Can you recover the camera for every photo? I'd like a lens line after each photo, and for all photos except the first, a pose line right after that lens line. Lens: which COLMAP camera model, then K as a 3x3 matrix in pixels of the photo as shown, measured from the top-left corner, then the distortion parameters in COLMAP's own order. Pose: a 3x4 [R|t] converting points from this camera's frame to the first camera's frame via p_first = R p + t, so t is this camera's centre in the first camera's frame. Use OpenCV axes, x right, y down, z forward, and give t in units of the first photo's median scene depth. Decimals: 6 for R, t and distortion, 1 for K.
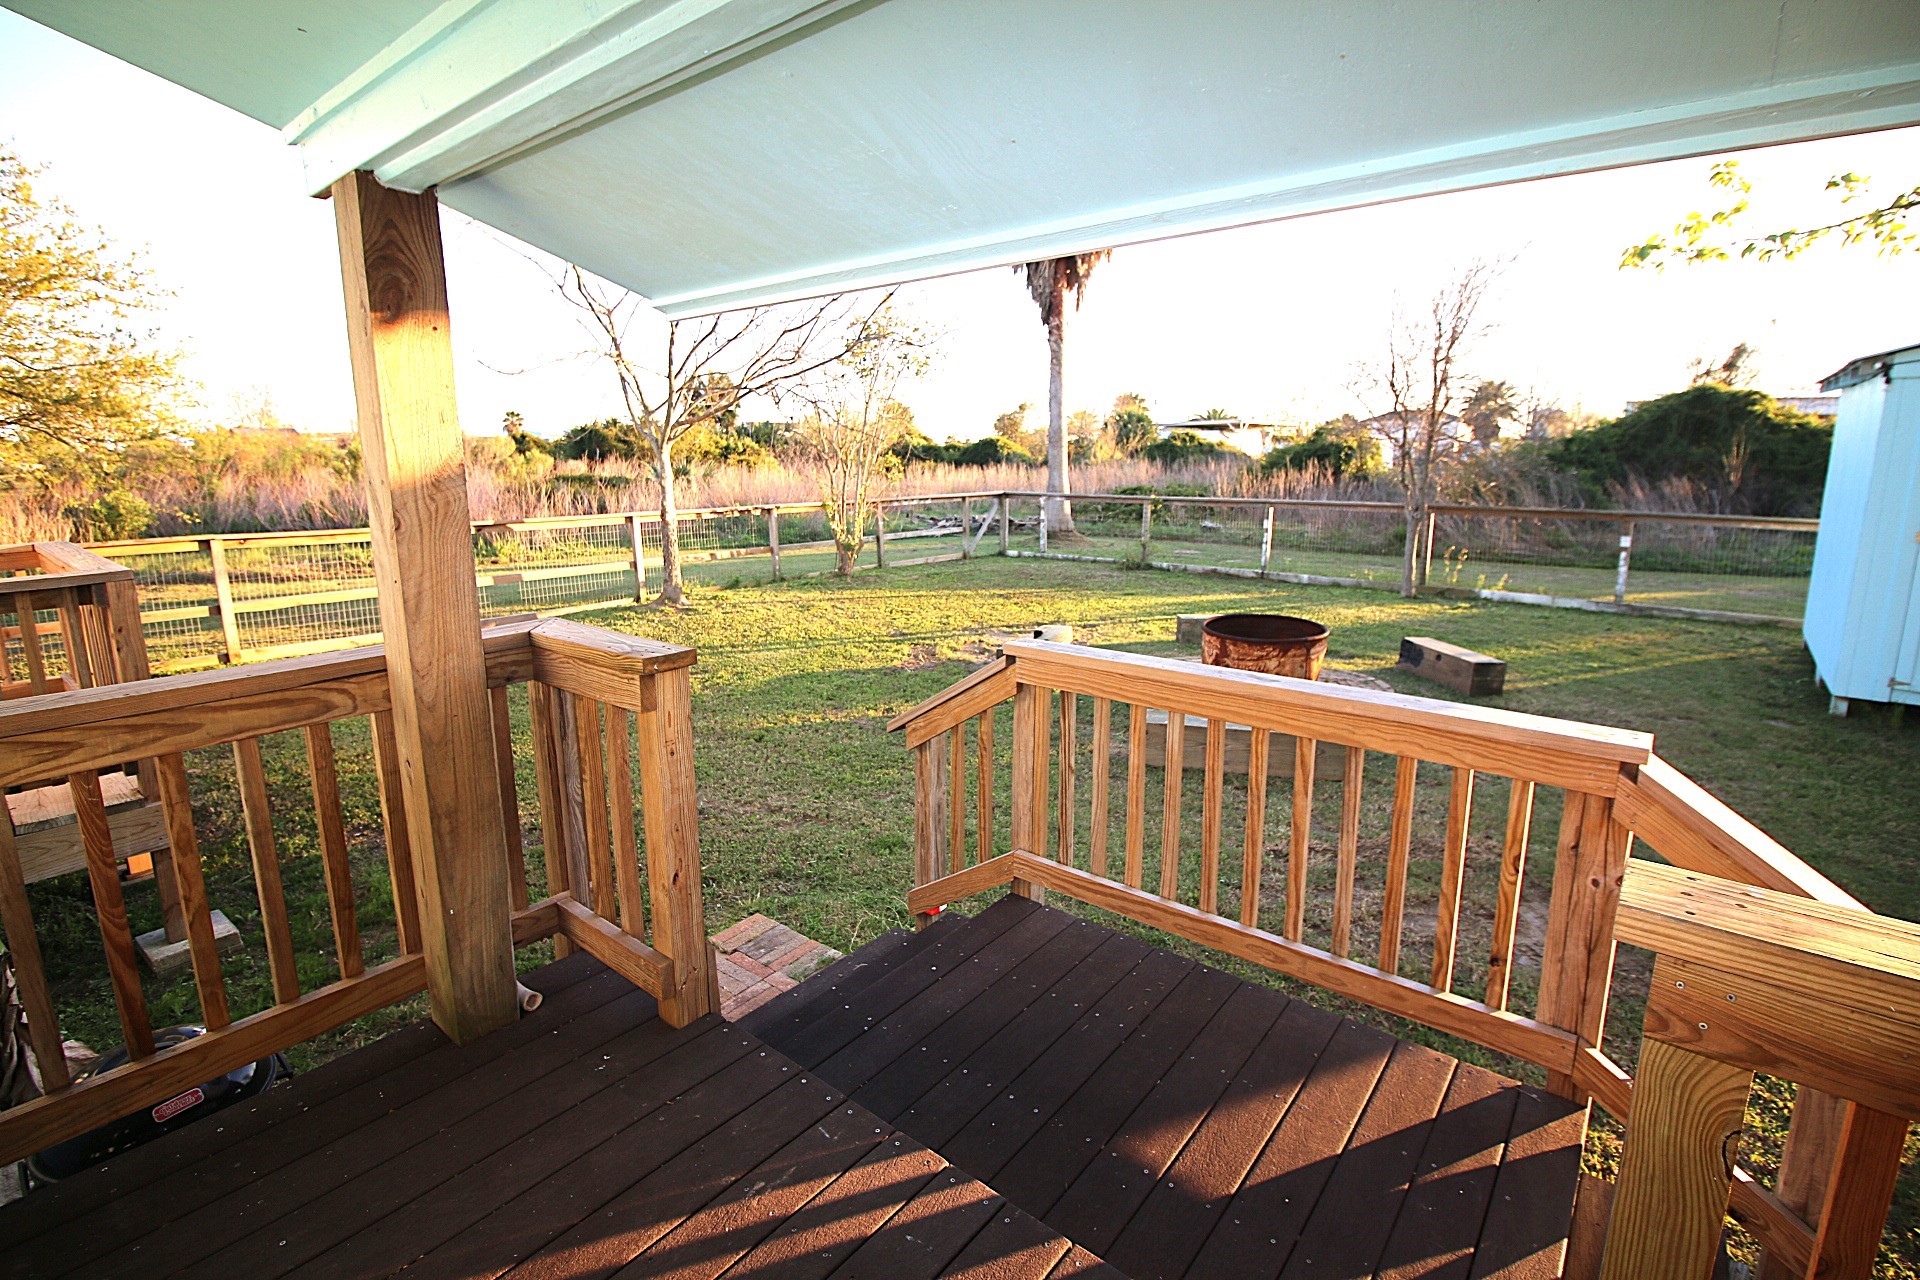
lens RADIAL K [[896.9, 0, 965.0], [0, 896.9, 625.4], [0, 0, 1]] dist [-0.011059, -0.004176]
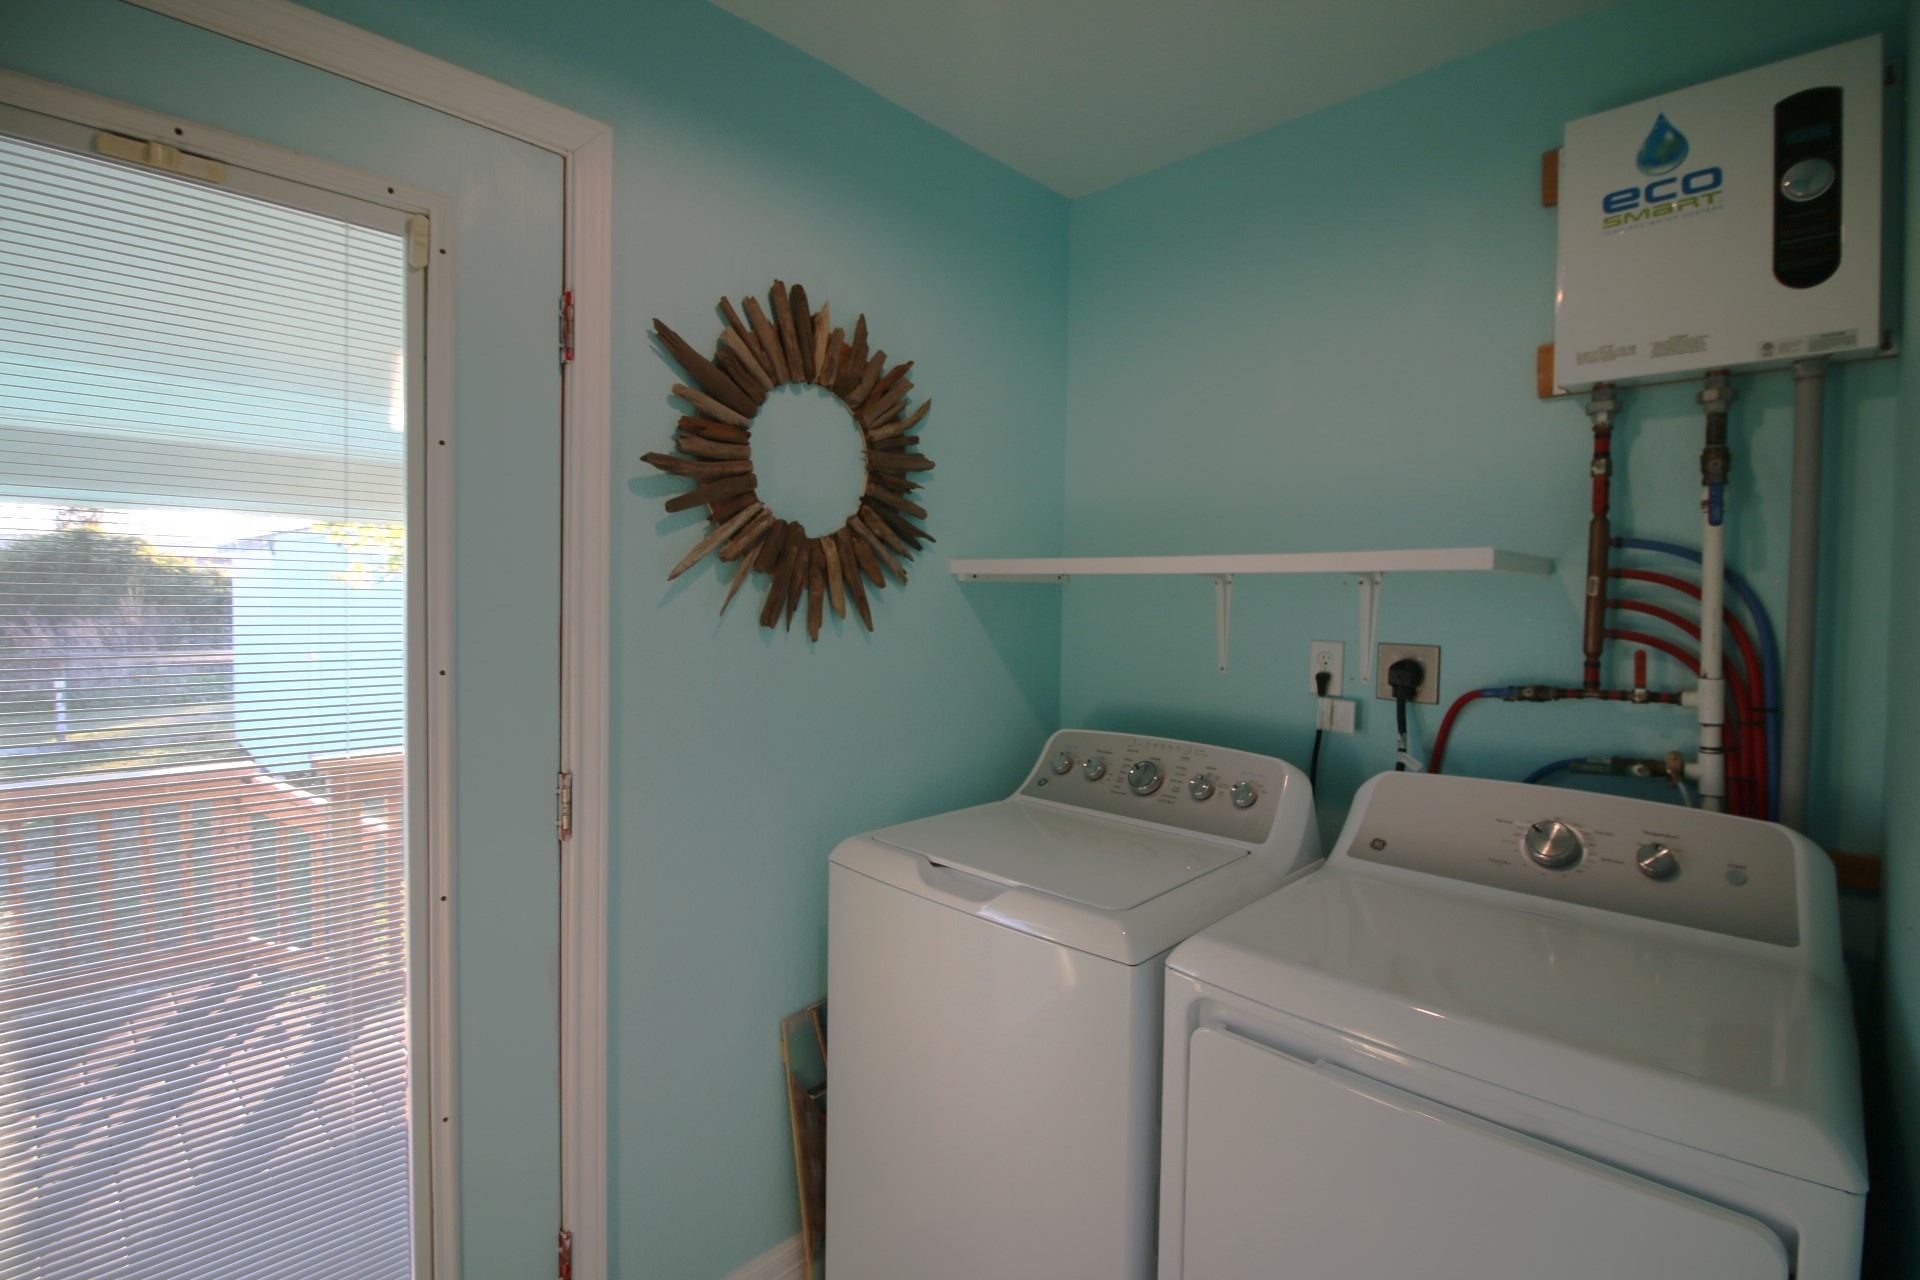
lens RADIAL K [[896.9, 0, 963.4], [0, 896.9, 627.3], [0, 0, 1]] dist [-0.011059, -0.004176]
pose [[0.092380, -0.028087, 0.995328, -0.172127], [0.177937, 0.983978, 0.011252, 0.016096], [-0.979696, 0.176066, 0.095897, -0.129309]]
